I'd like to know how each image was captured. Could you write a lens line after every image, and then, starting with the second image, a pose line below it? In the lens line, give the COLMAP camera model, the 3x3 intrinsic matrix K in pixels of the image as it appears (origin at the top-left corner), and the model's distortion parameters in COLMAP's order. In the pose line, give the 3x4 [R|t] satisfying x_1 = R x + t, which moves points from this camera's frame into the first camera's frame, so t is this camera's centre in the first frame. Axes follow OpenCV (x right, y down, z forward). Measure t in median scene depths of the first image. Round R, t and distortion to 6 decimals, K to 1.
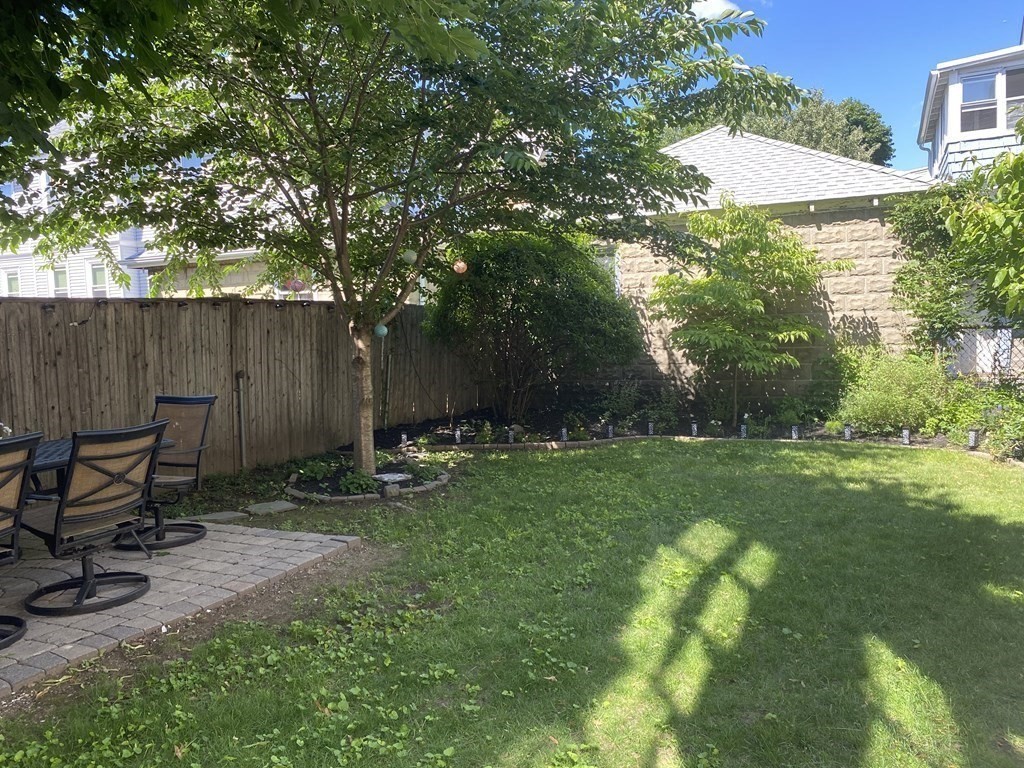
lens RADIAL K [[788.7, 0, 513.4], [0, 788.7, 381.4], [0, 0, 1]] dist [0.031787, -0.026926]
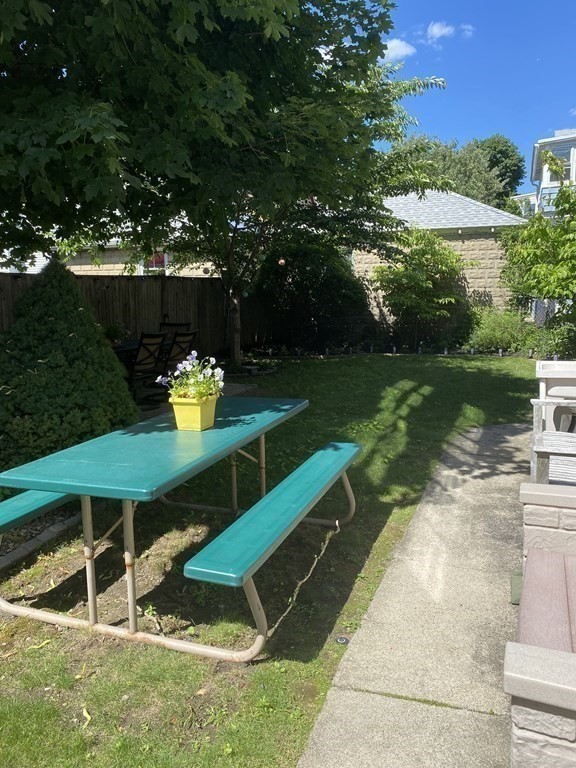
lens RADIAL K [[591.5, 0, 284.0], [0, 591.5, 380.7], [0, 0, 1]] dist [0.031787, -0.026926]
pose [[0.997882, 0.007136, 0.064652, -0.175625], [-0.012165, 0.996901, 0.077725, 0.038389], [-0.063897, -0.078347, 0.994876, -0.558343]]
